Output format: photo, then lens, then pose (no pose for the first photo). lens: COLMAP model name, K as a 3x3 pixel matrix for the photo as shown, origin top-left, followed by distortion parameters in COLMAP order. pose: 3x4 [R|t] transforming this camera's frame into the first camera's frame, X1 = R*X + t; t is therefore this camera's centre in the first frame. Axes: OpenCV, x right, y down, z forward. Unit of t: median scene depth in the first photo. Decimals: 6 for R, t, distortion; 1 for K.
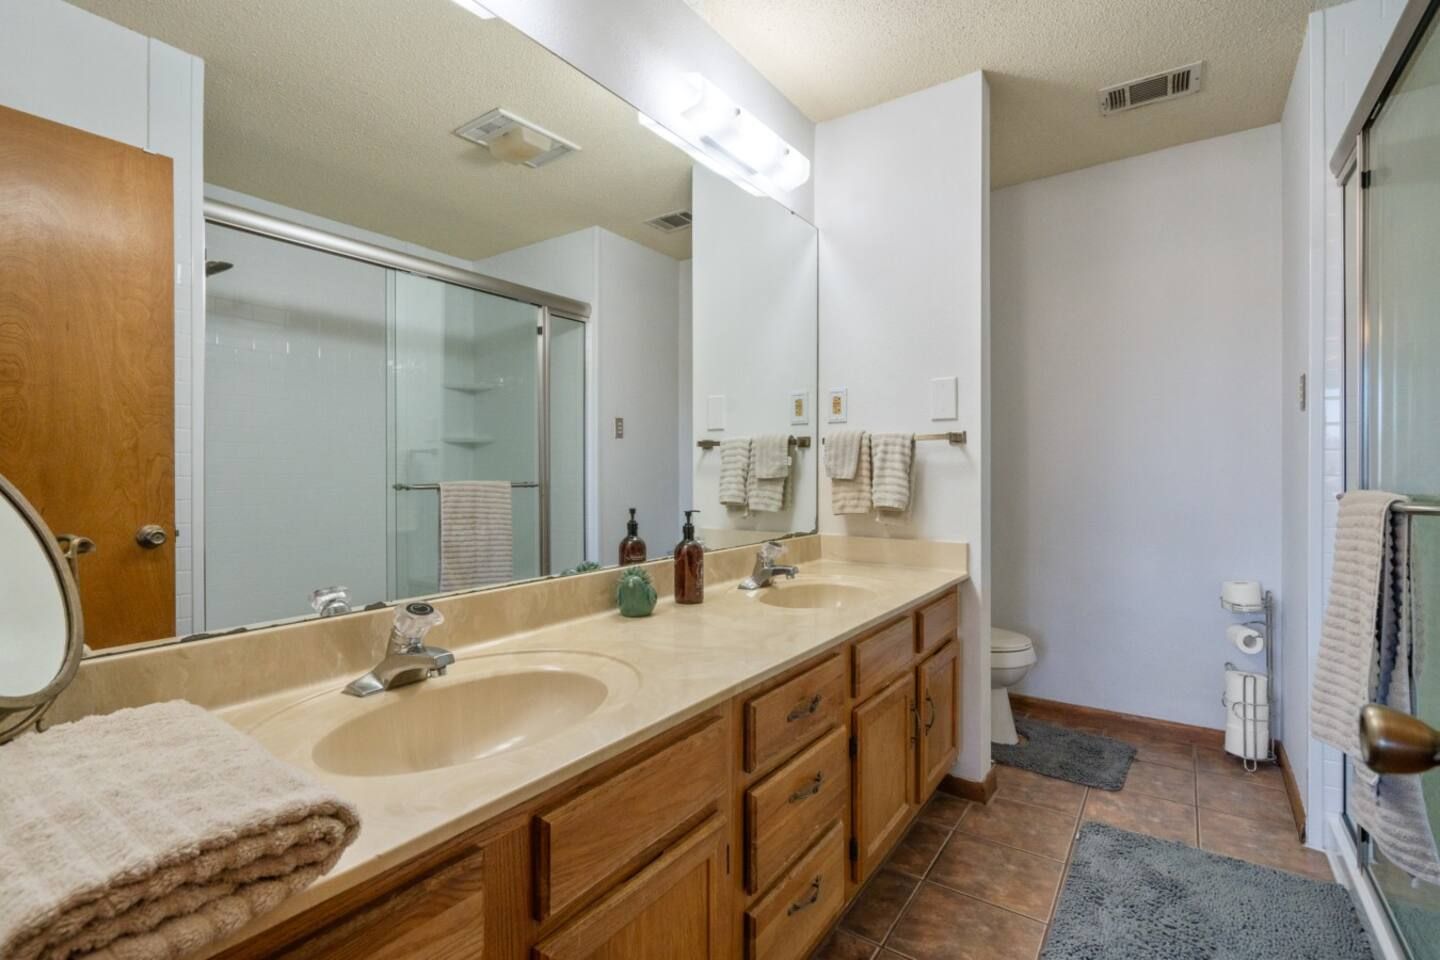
lens RADIAL K [[656.4, 0, 724.7], [0, 656.4, 478.9], [0, 0, 1]] dist [-0.001429, 0.001145]
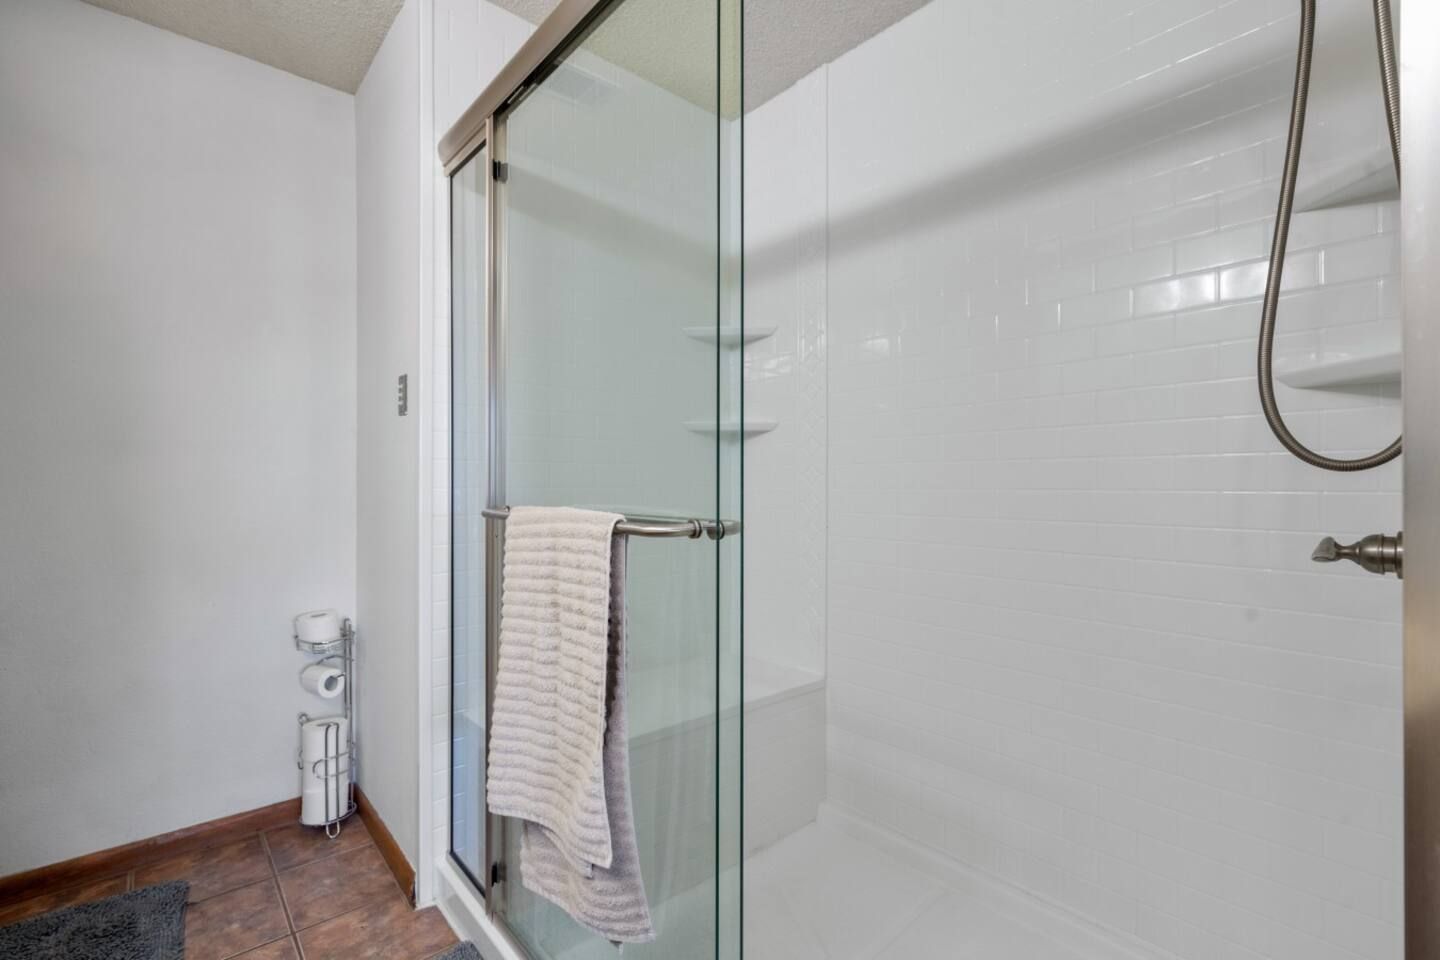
lens RADIAL K [[656.4, 0, 719.8], [0, 656.4, 483.9], [0, 0, 1]] dist [-0.001429, 0.001145]
pose [[0.248947, 0.002460, 0.968514, 0.105998], [0.004025, 0.999986, -0.003574, -0.005102], [-0.968509, 0.004788, 0.248933, 0.309836]]
